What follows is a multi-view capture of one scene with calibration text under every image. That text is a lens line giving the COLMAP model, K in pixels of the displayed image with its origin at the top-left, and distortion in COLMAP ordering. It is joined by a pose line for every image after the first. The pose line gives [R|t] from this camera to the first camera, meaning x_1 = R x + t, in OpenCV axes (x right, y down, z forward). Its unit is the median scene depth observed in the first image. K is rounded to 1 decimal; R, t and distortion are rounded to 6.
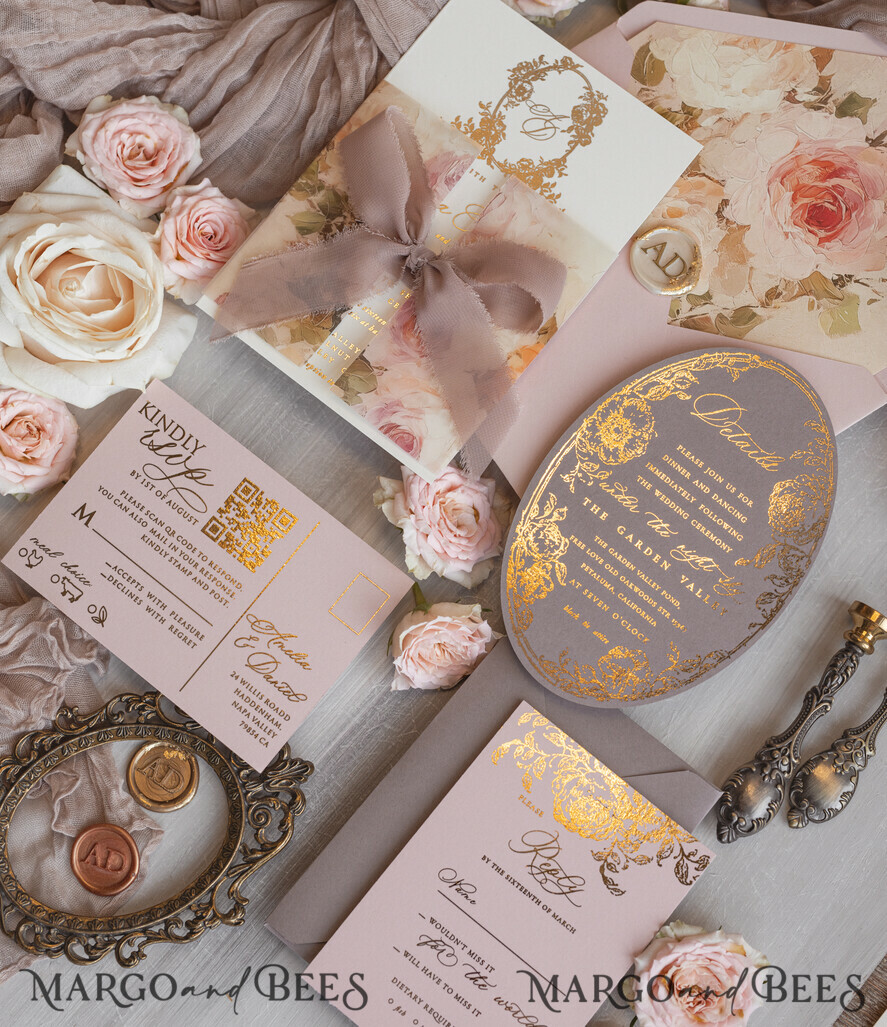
lens RADIAL K [[2004.4, 0, 455.9], [0, 2004.4, 460.6], [0, 0, 1]] dist [-0.002873, -0.082810]
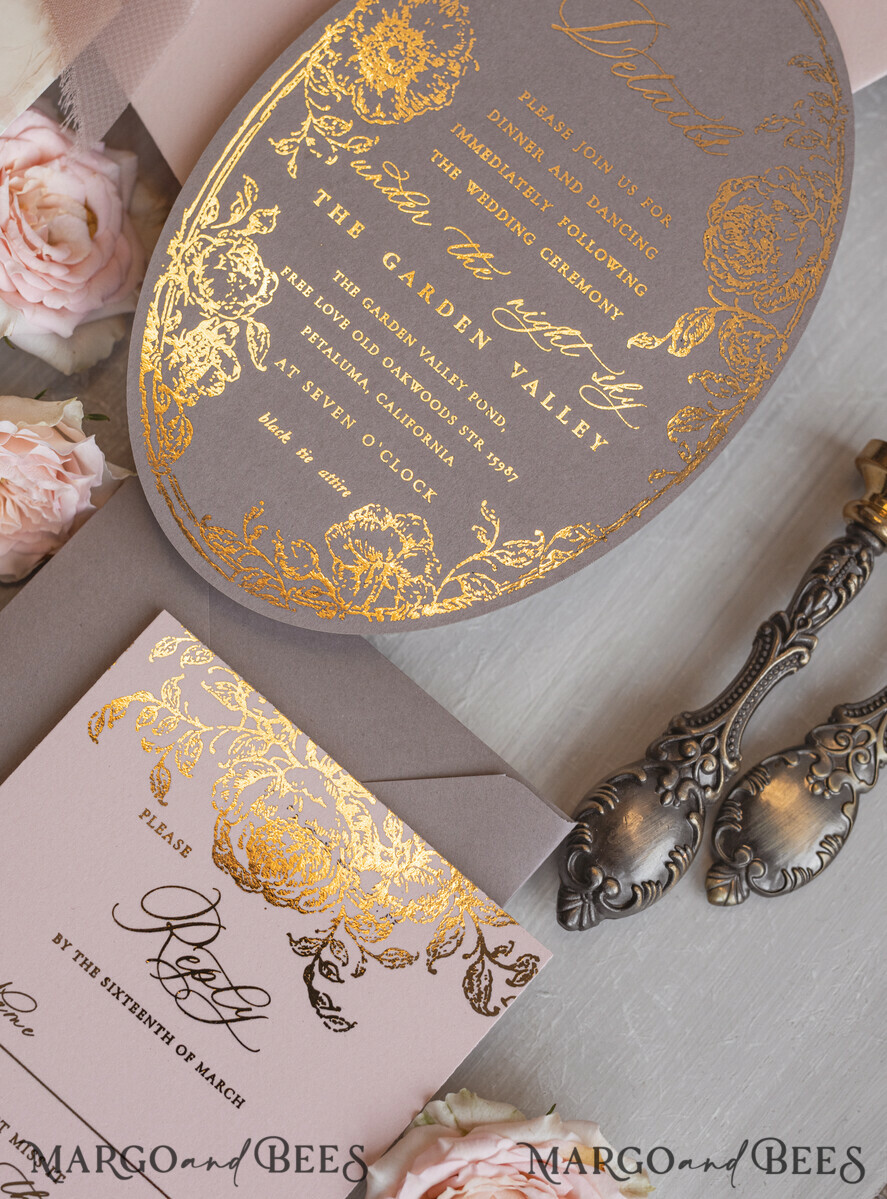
lens RADIAL K [[2483.0, 0, 353.1], [0, 2483.0, 550.4], [0, 0, 1]] dist [-0.021784, -0.191958]
pose [[0.997939, 0.050232, 0.039932, 0.053485], [-0.052214, 0.997370, 0.050258, 0.073286], [-0.037303, -0.052240, 0.997938, 0.413812]]
